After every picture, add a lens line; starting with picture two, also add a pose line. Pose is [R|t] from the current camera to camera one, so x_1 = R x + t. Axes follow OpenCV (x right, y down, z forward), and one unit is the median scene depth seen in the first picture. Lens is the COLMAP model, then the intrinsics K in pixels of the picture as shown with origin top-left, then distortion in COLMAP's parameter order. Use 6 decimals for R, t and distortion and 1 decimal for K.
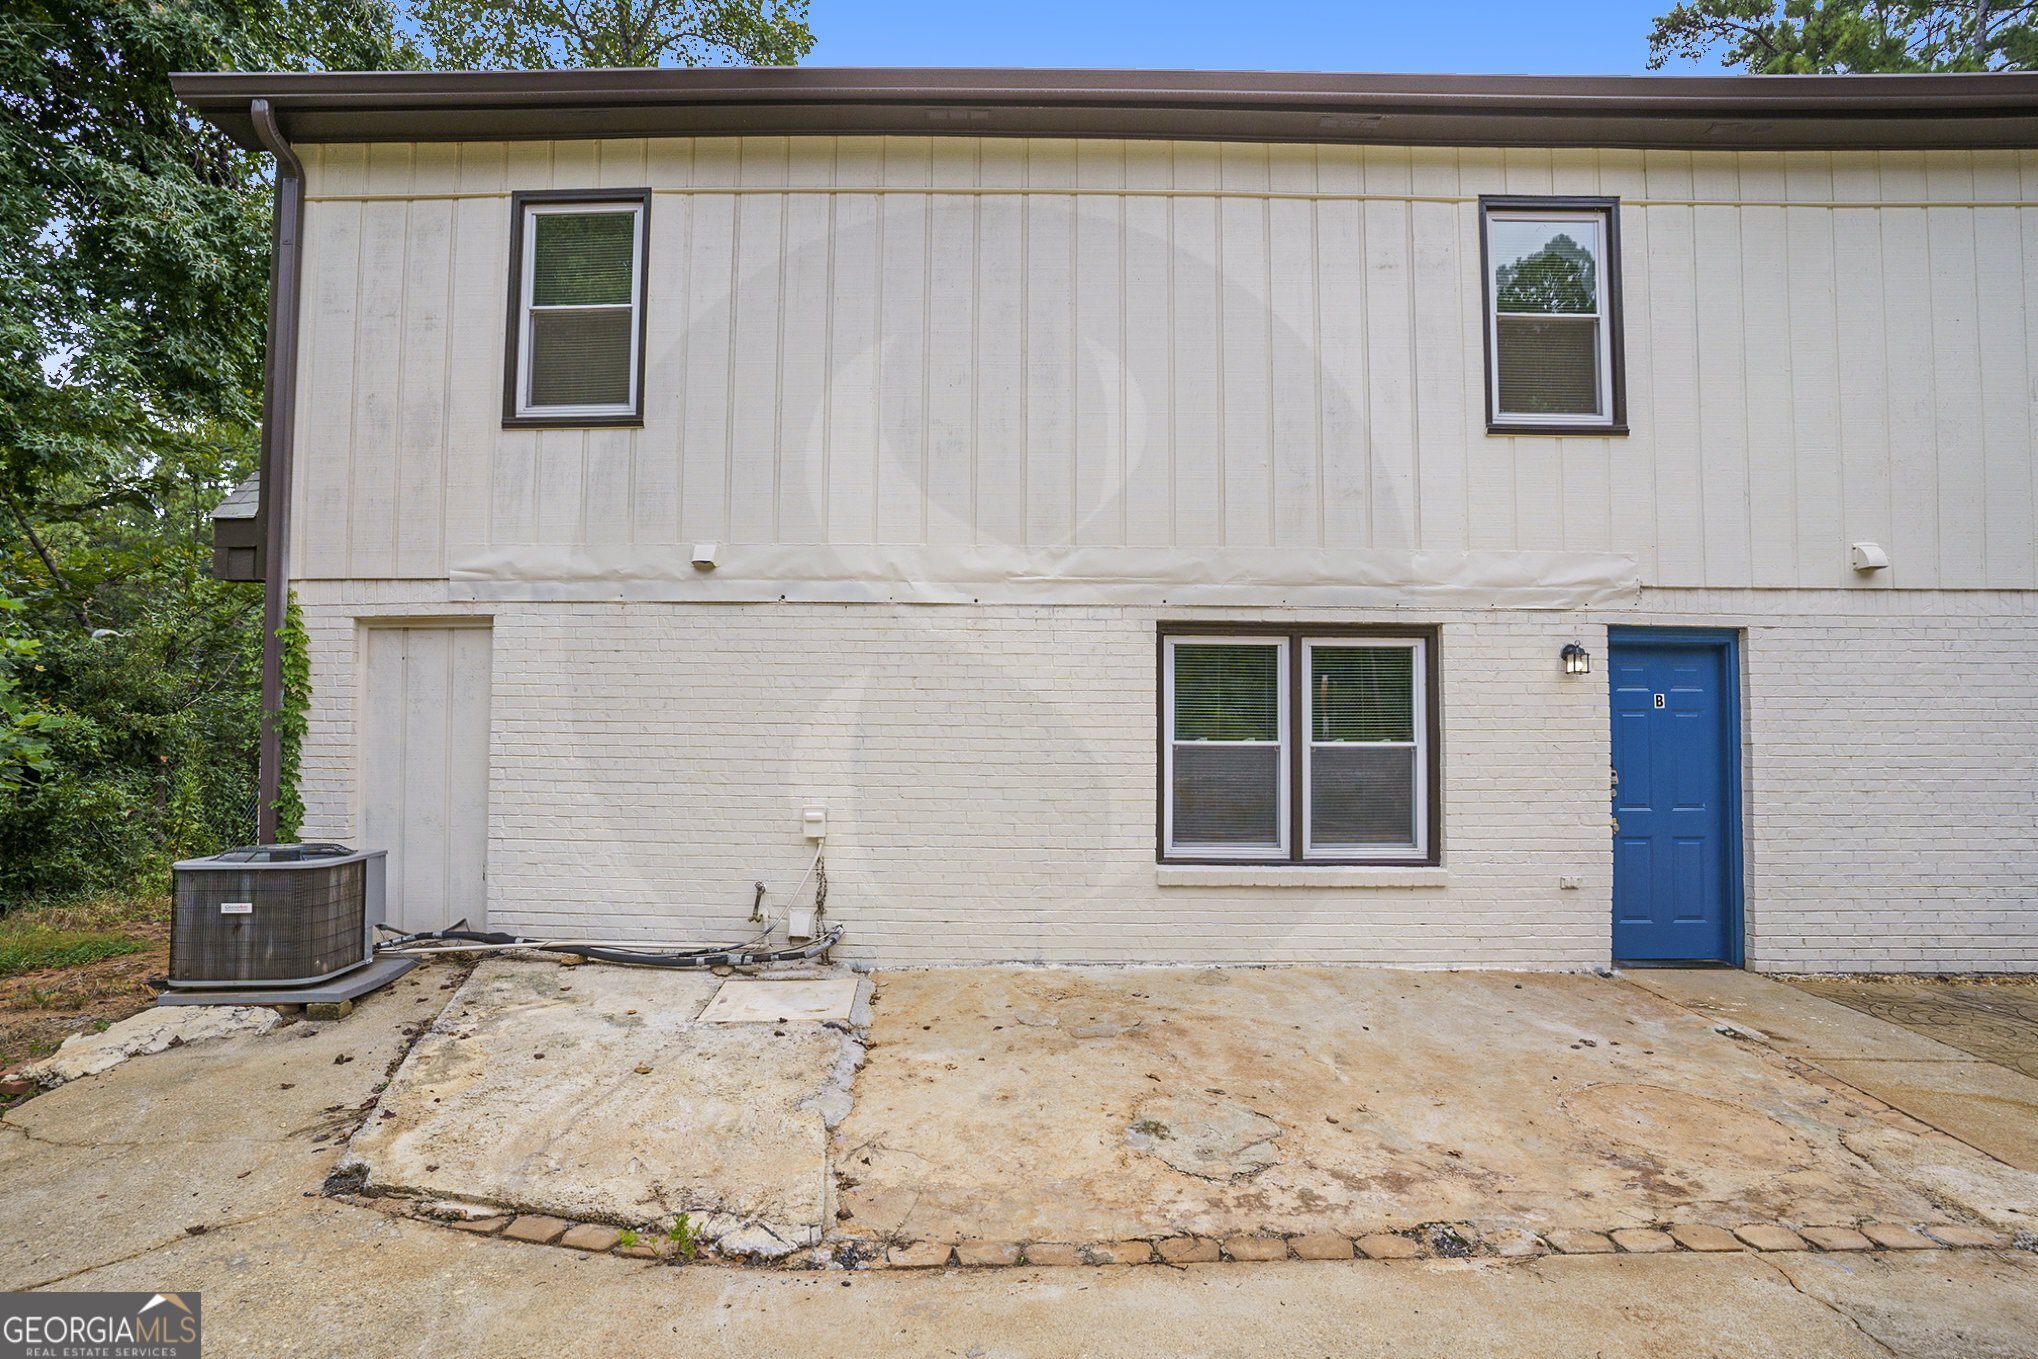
lens RADIAL K [[1013.1, 0, 1019.0], [0, 1013.1, 679.5], [0, 0, 1]] dist [-0.072411, 0.024952]
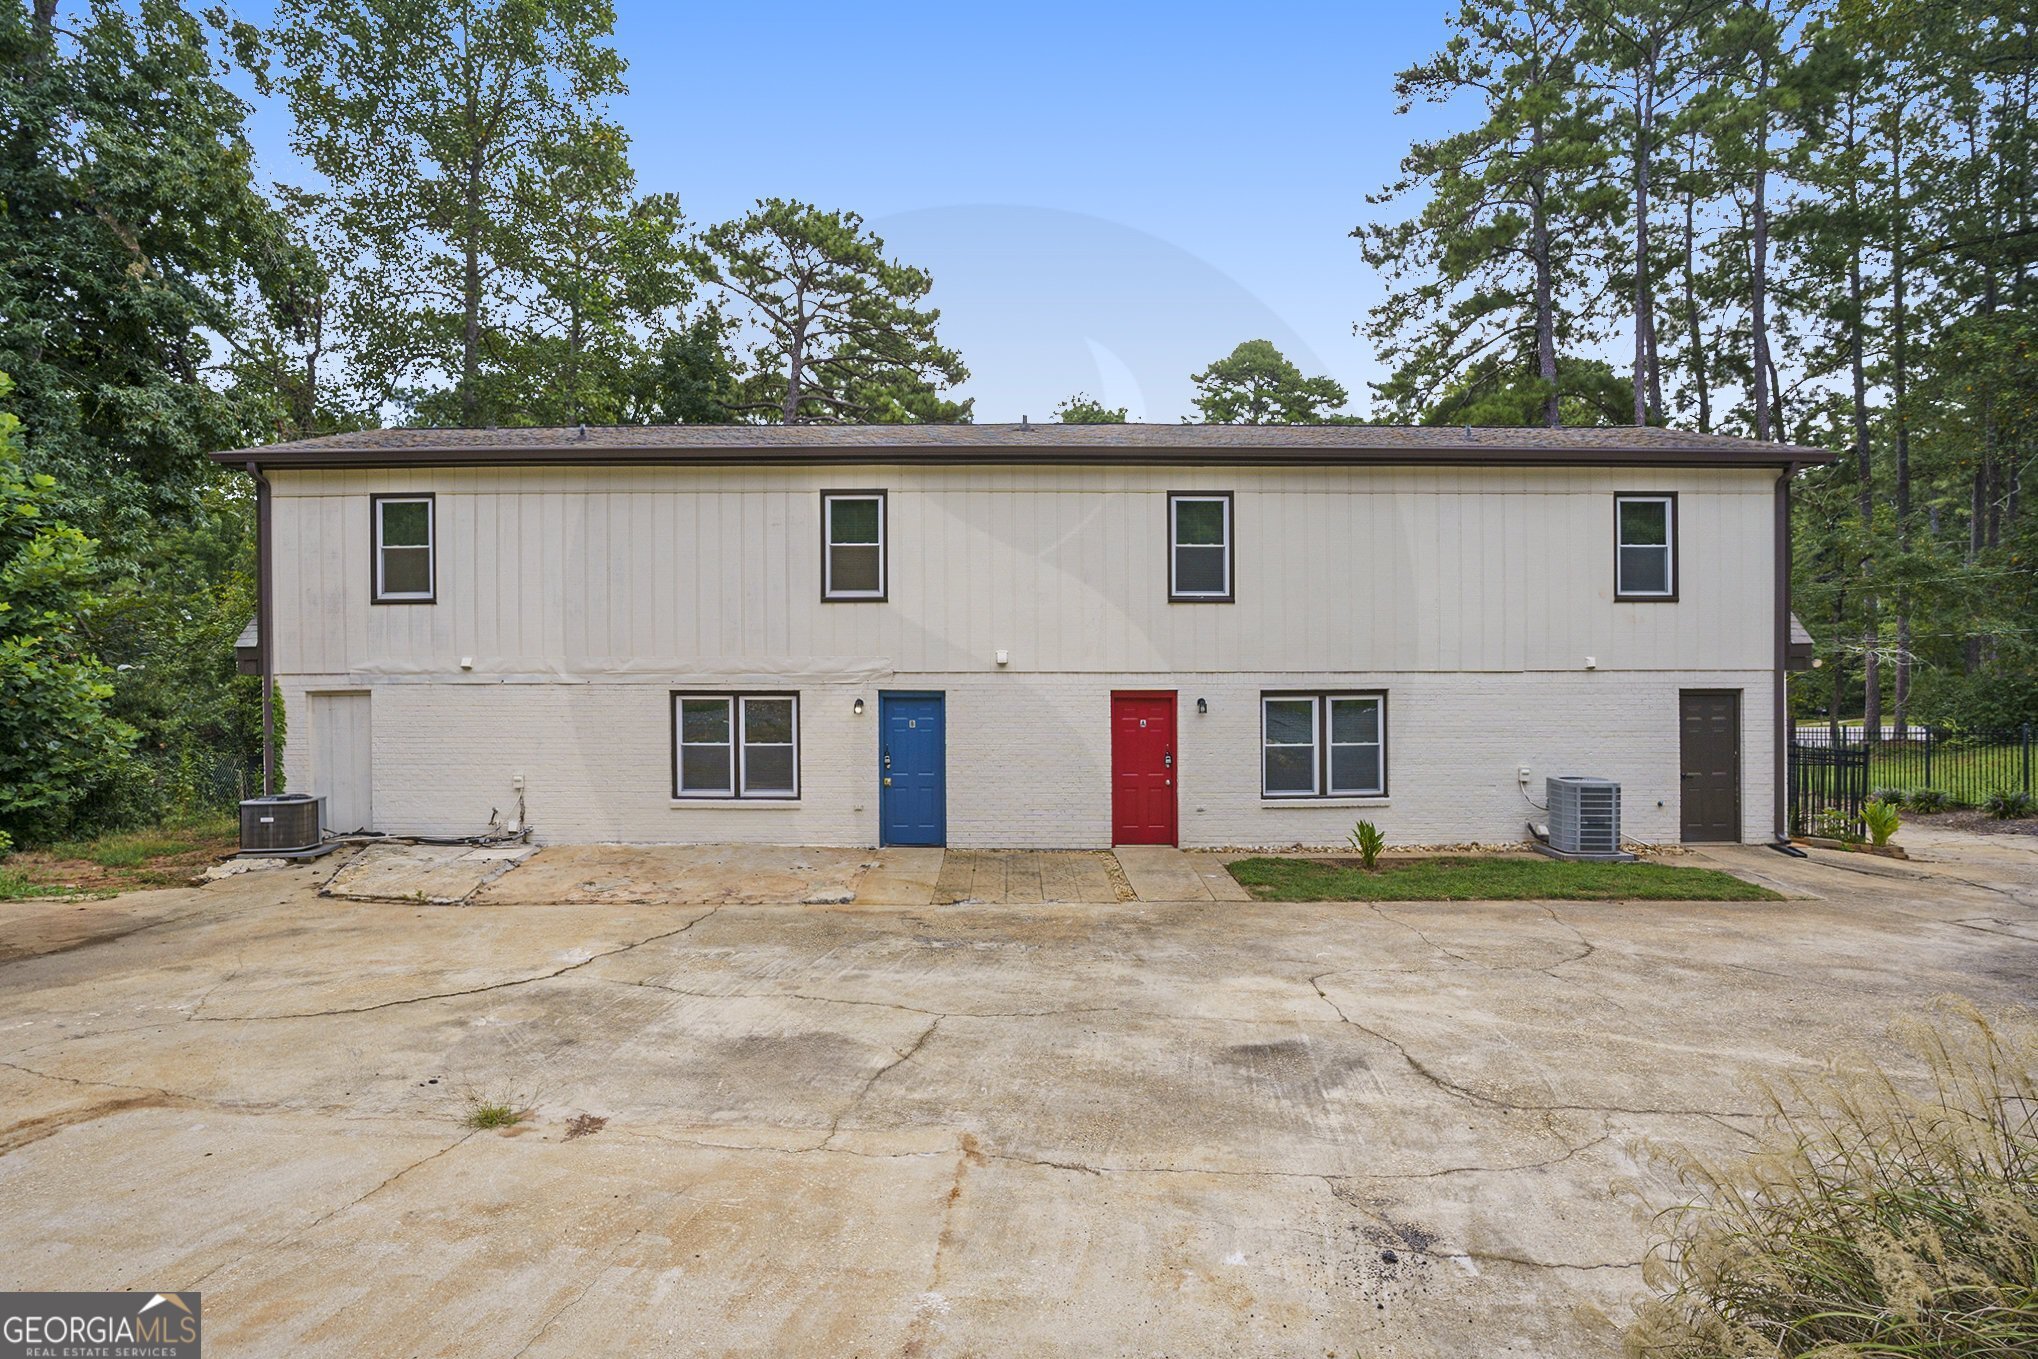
lens RADIAL K [[1194.3, 0, 1015.7], [0, 1194.3, 666.0], [0, 0, 1]] dist [-0.001315, 0.001506]
pose [[0.999904, -0.008172, -0.011177, 0.933443], [0.008778, 0.998431, 0.055303, -0.252122], [0.010708, -0.055396, 0.998407, -1.629871]]
